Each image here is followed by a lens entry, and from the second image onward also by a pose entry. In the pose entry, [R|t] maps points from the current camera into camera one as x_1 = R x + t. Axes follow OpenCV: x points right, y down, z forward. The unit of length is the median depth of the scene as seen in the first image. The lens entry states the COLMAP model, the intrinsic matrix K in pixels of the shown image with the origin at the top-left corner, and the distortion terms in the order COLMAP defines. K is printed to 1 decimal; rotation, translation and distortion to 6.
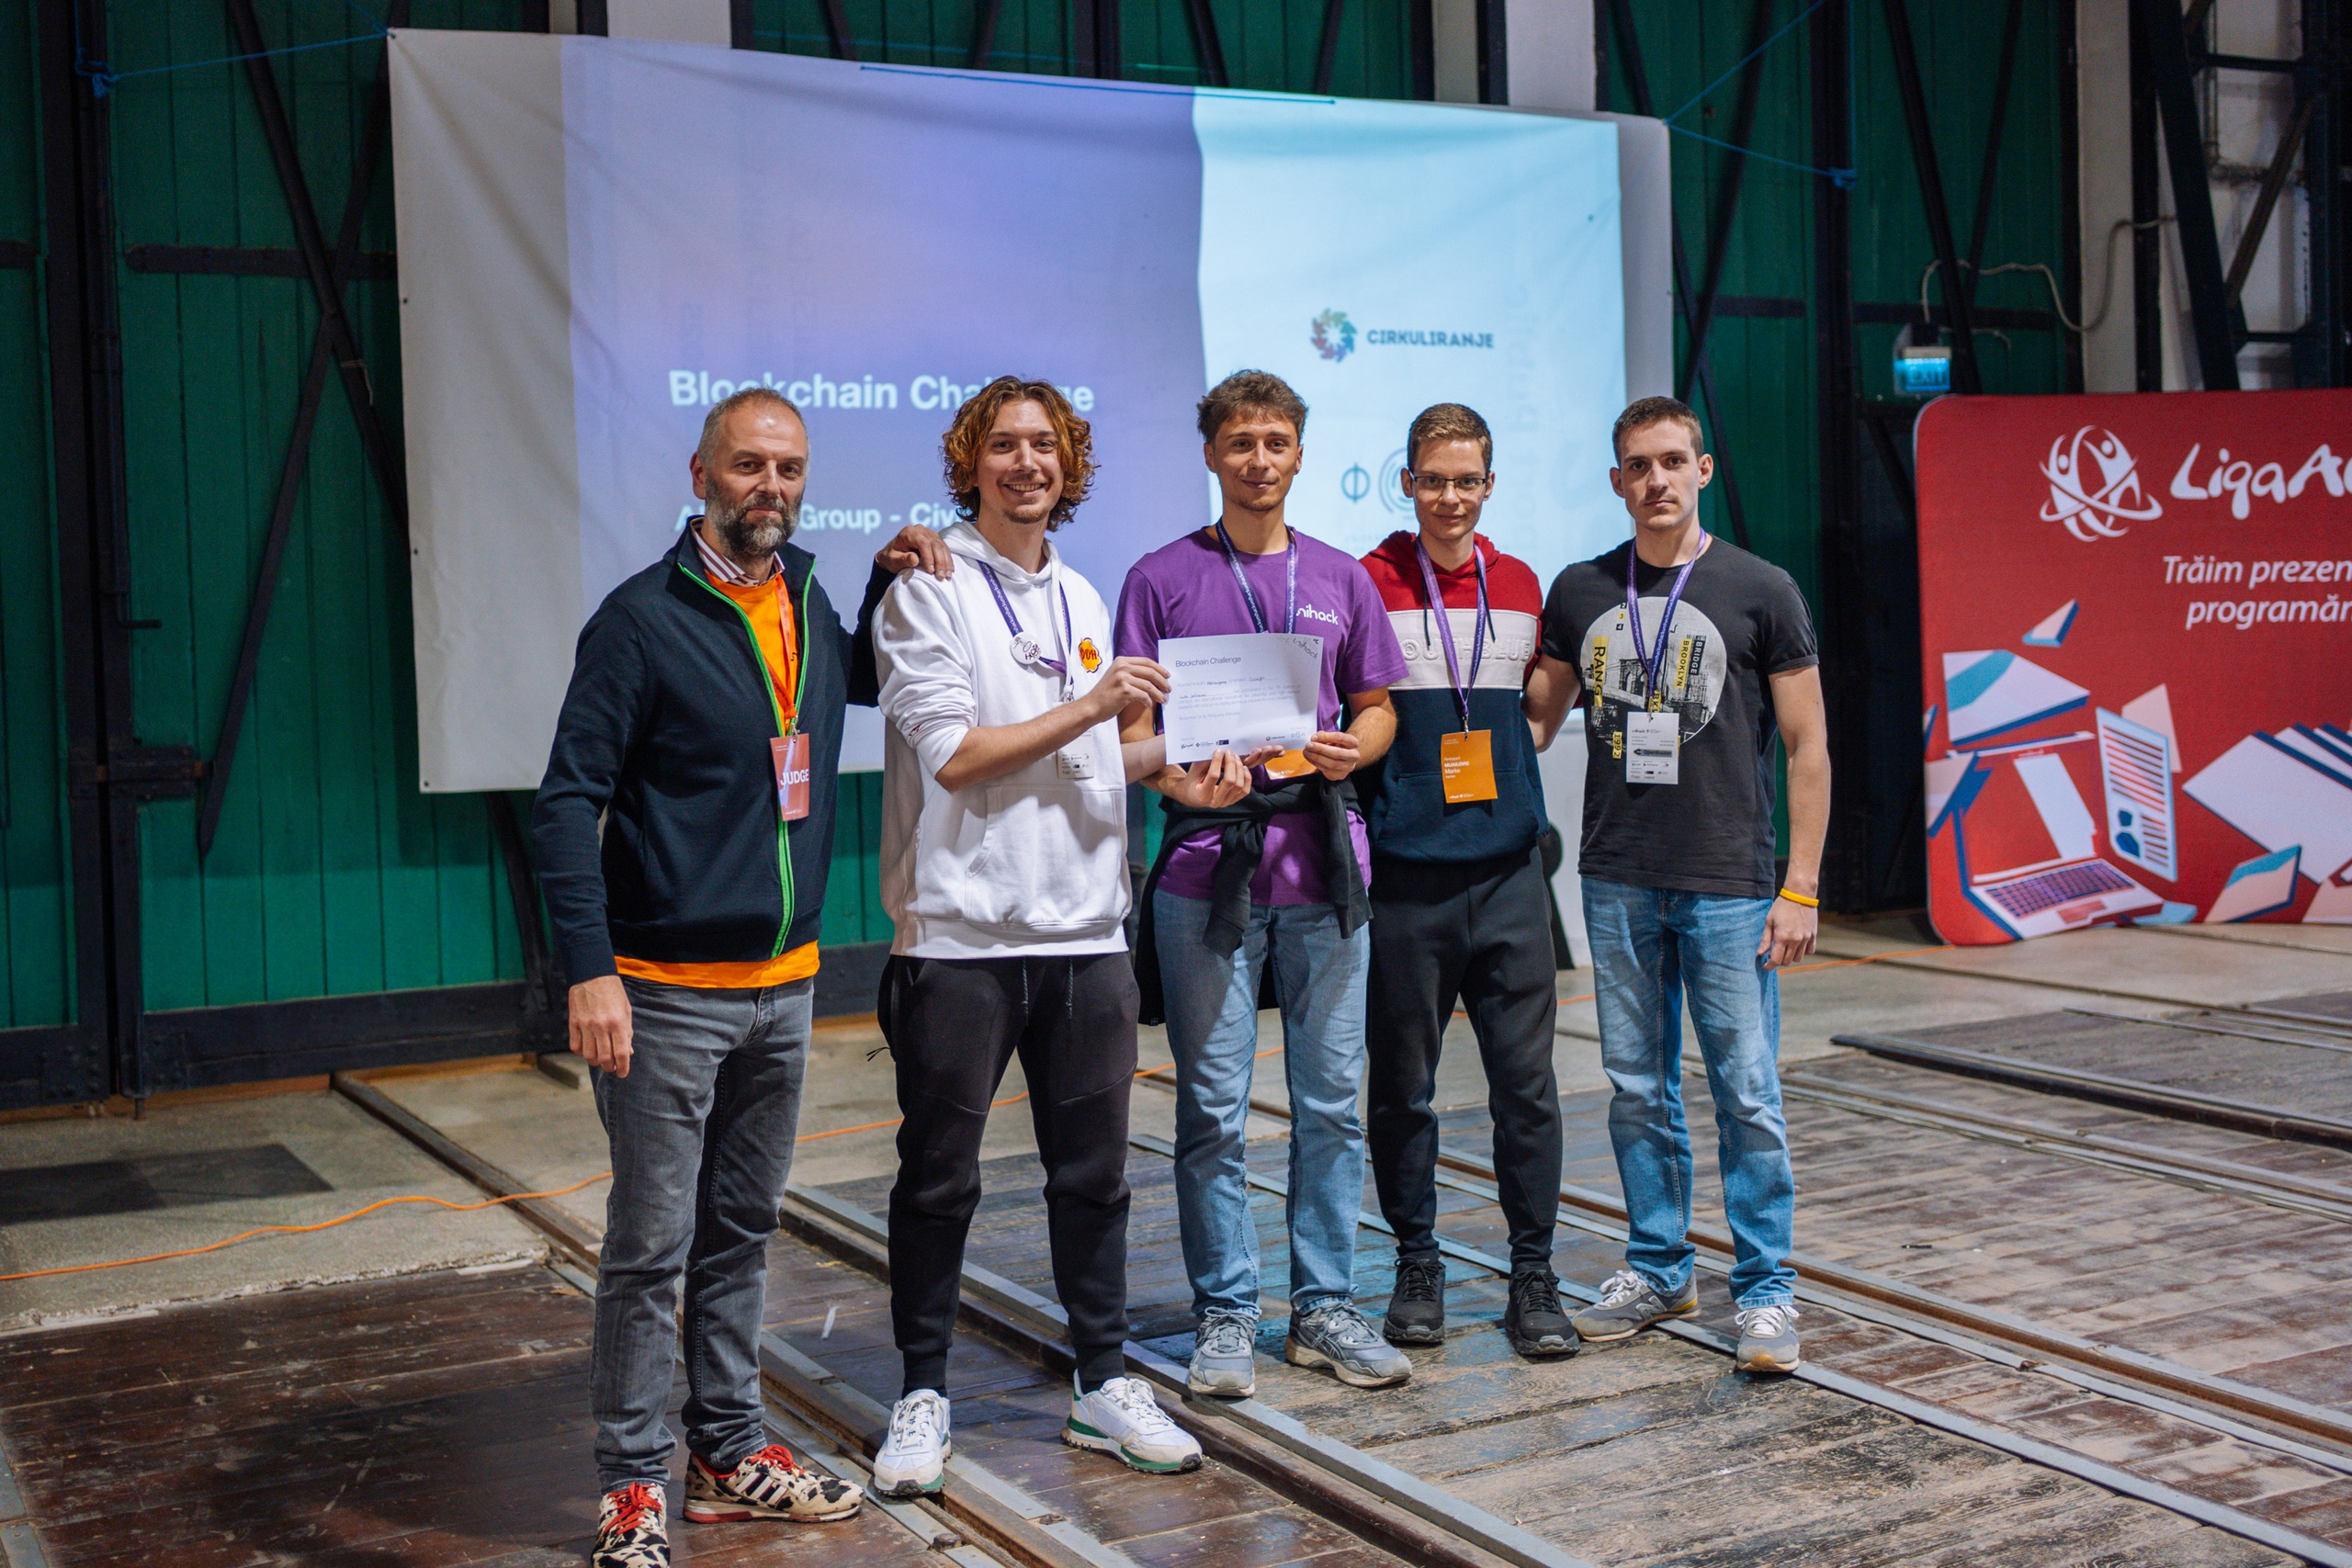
lens RADIAL K [[2717.1, 0, 1169.8], [0, 2717.1, 669.4], [0, 0, 1]] dist [-0.026076, 0.153369]
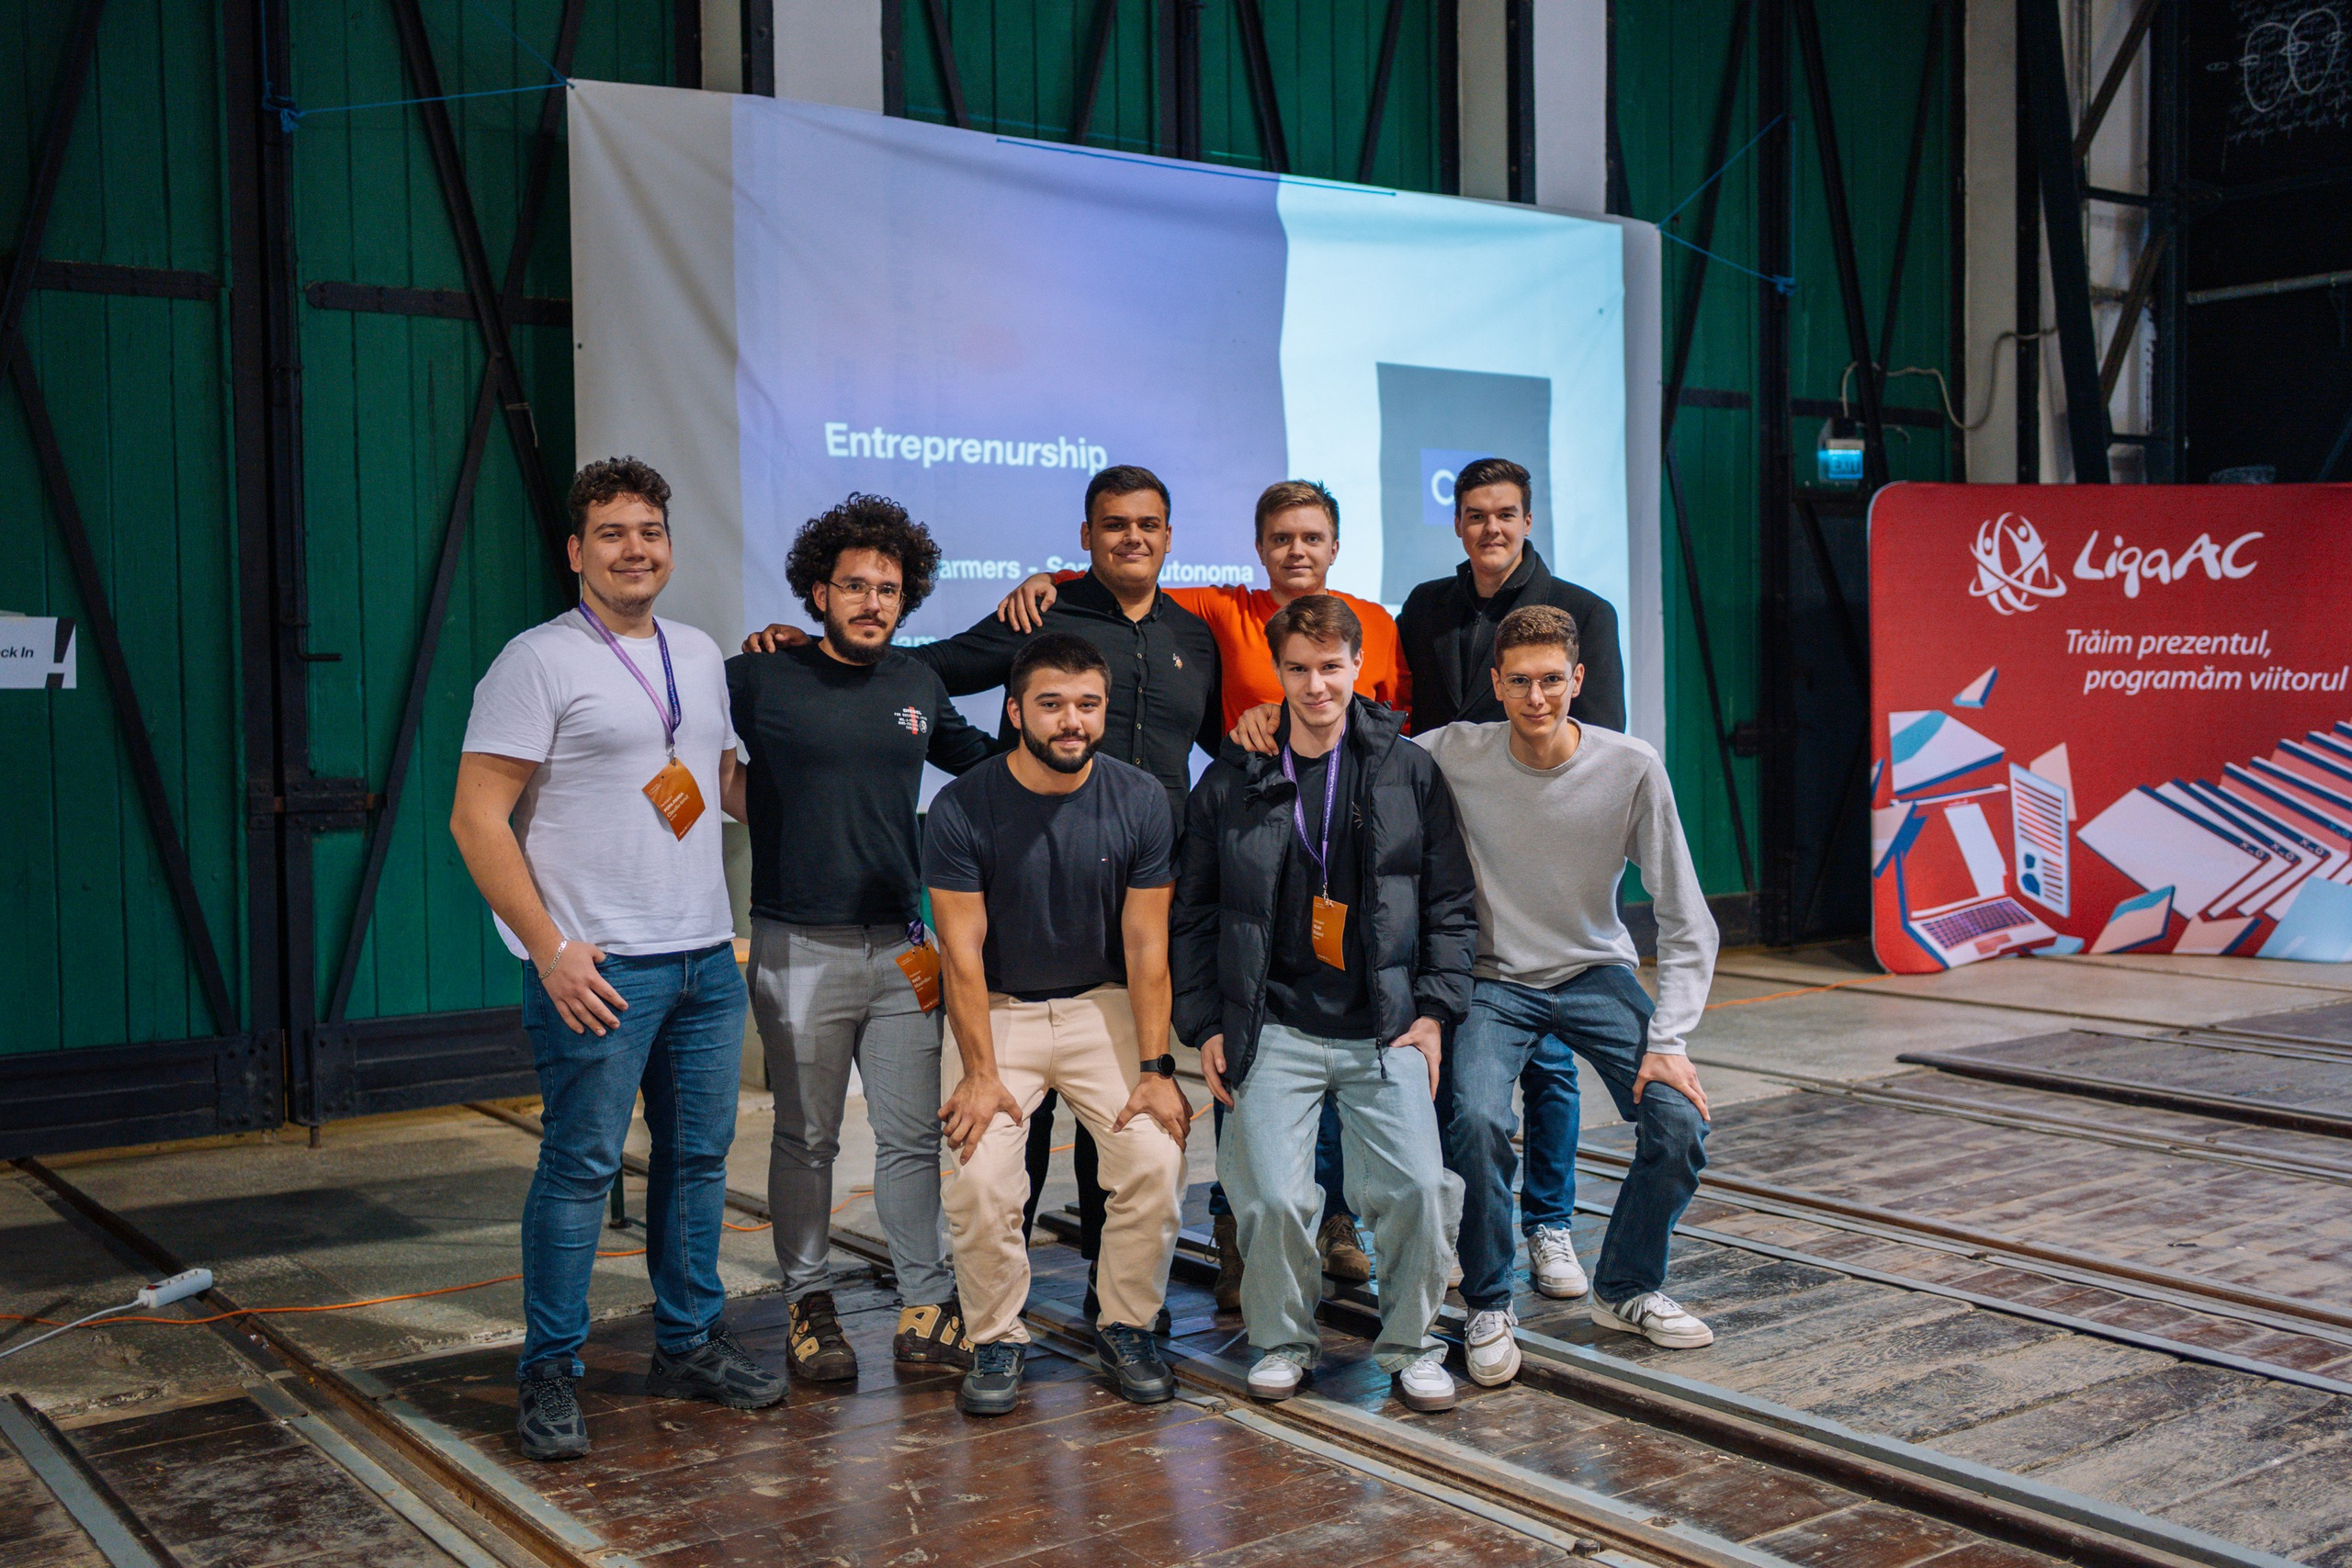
lens RADIAL K [[2449.5, 0, 1165.9], [0, 2449.5, 751.3], [0, 0, 1]] dist [-0.026937, 0.162290]
pose [[0.990641, 0.010673, 0.136073, -0.146614], [-0.011783, 0.999904, 0.007353, 0.006072], [-0.135982, -0.008888, 0.990671, 0.042304]]
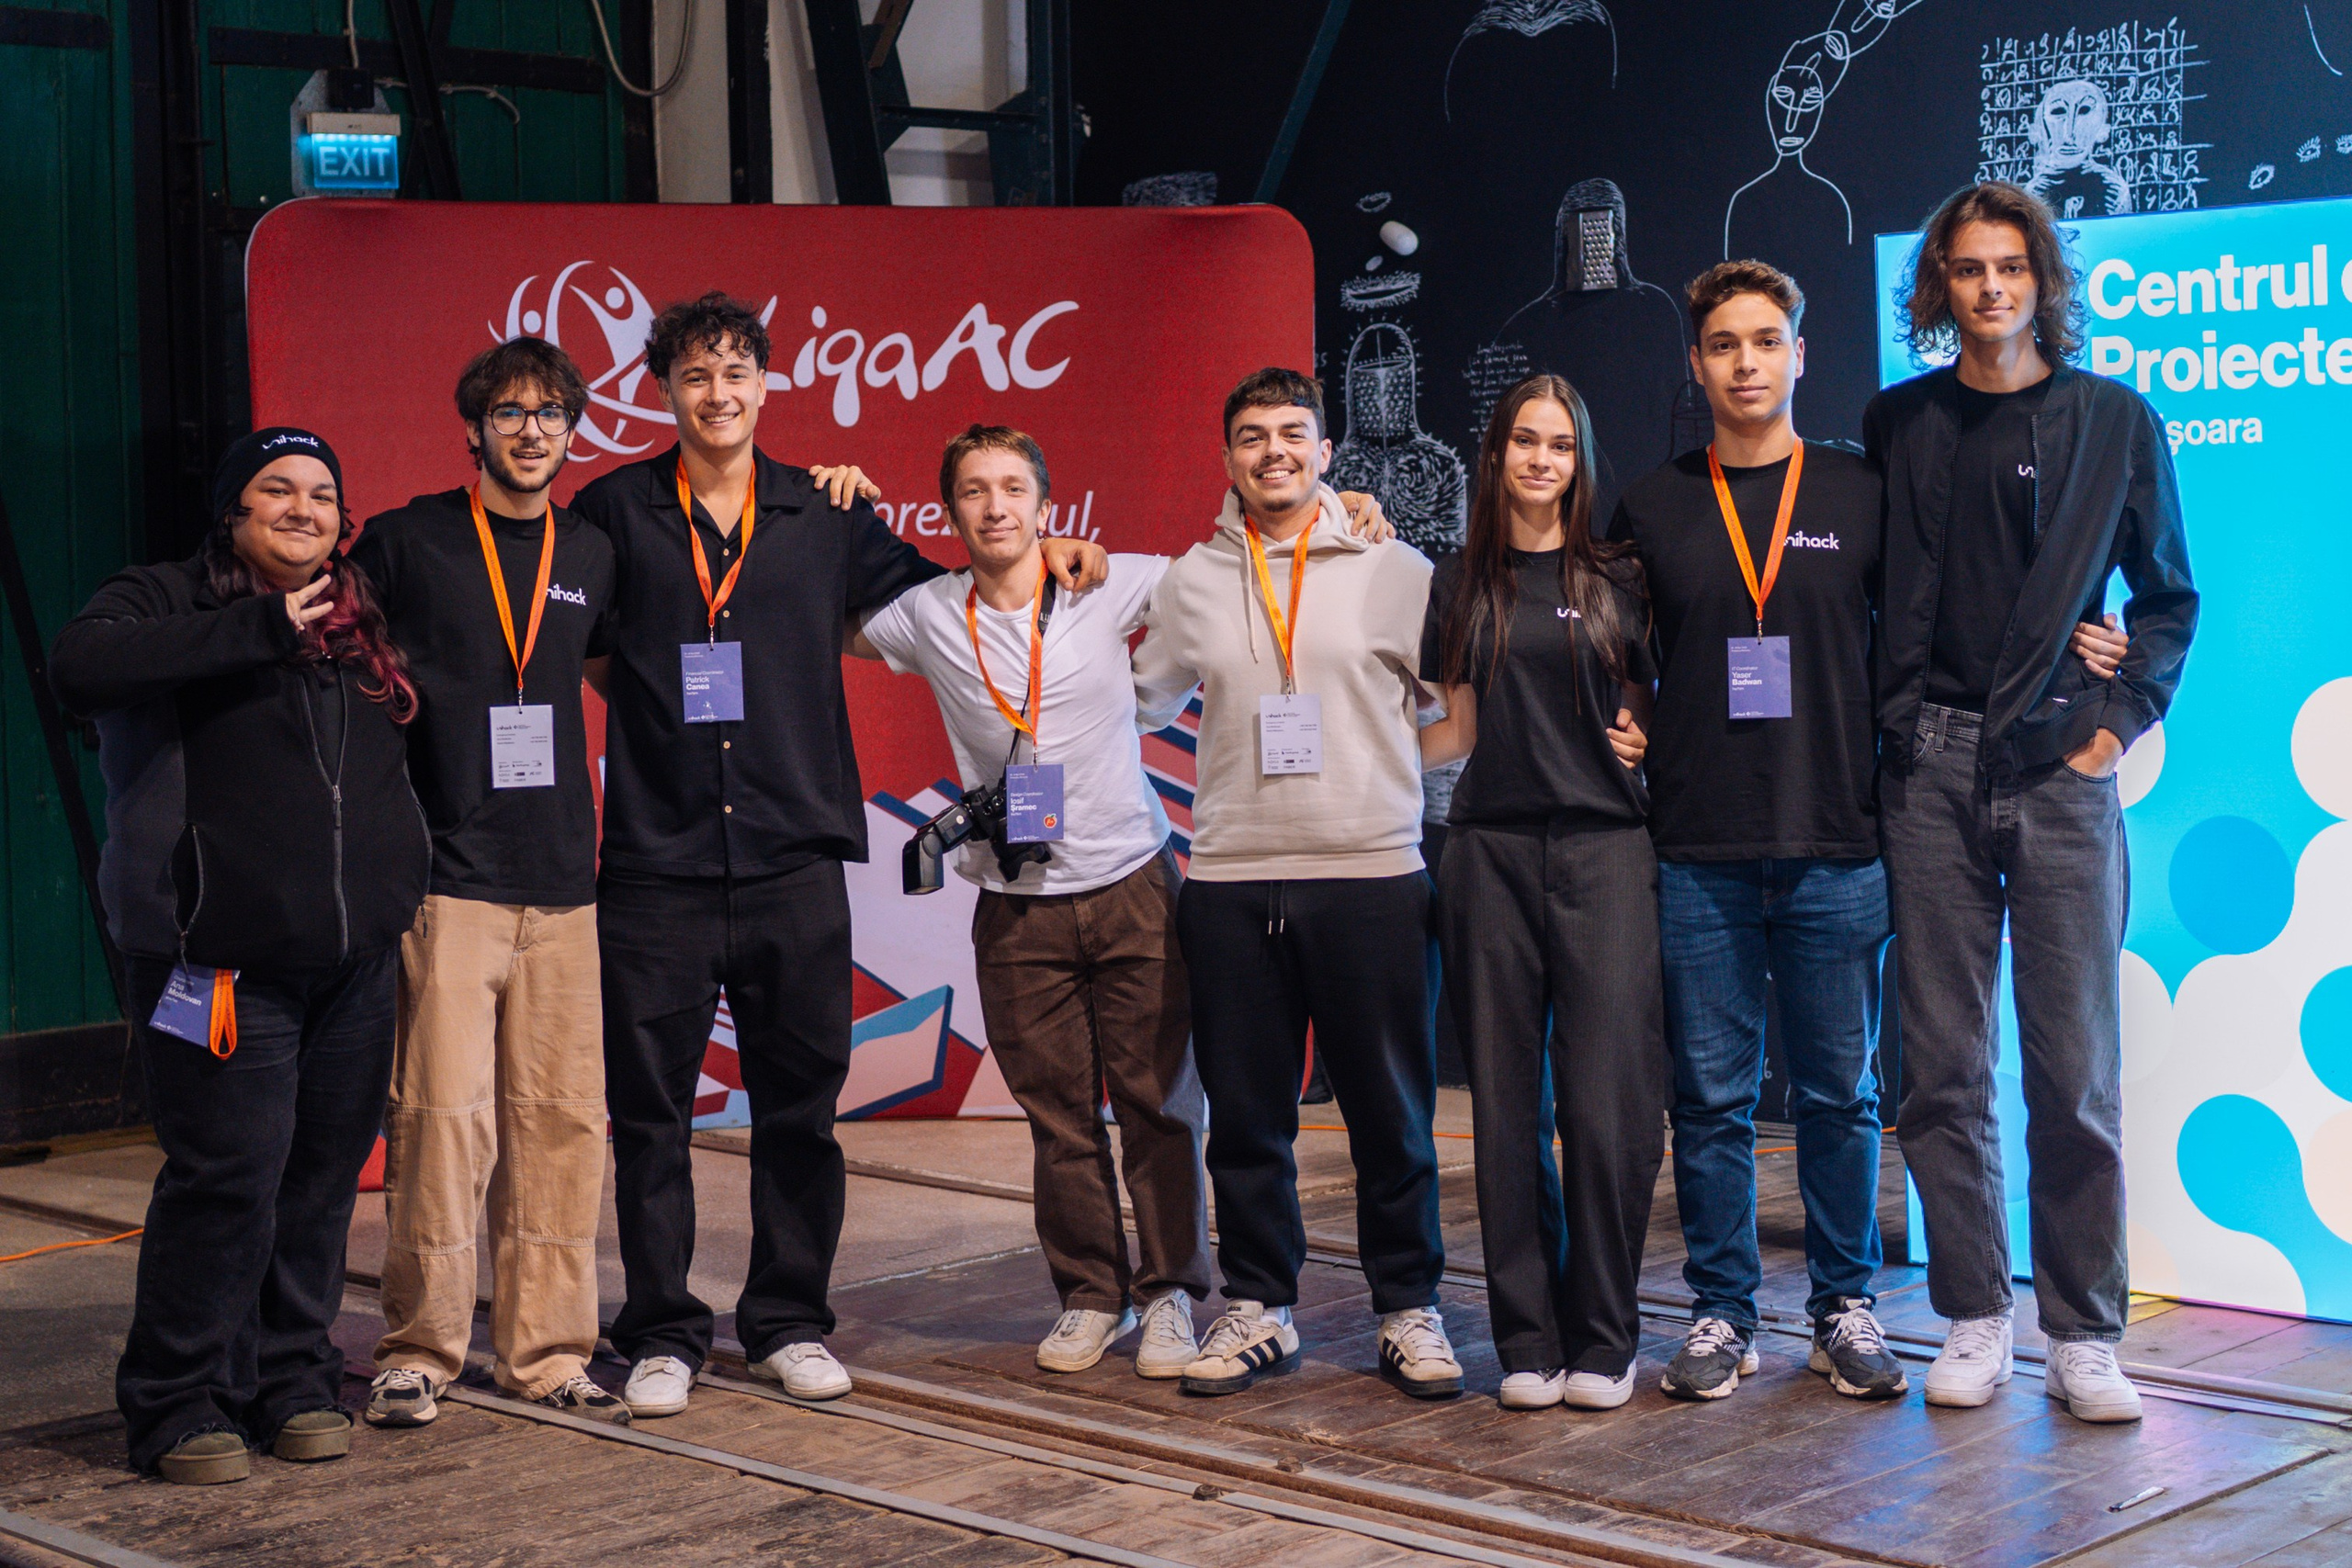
lens RADIAL K [[3916.8, 0, 1181.9], [0, 3916.8, 655.6], [0, 0, 1]] dist [-0.024018, 0.088481]
pose [[0.951711, -0.003742, 0.306972, 0.210359], [-0.000994, 0.999883, 0.015268, -0.020077], [-0.306993, -0.014836, 0.951596, 0.187601]]
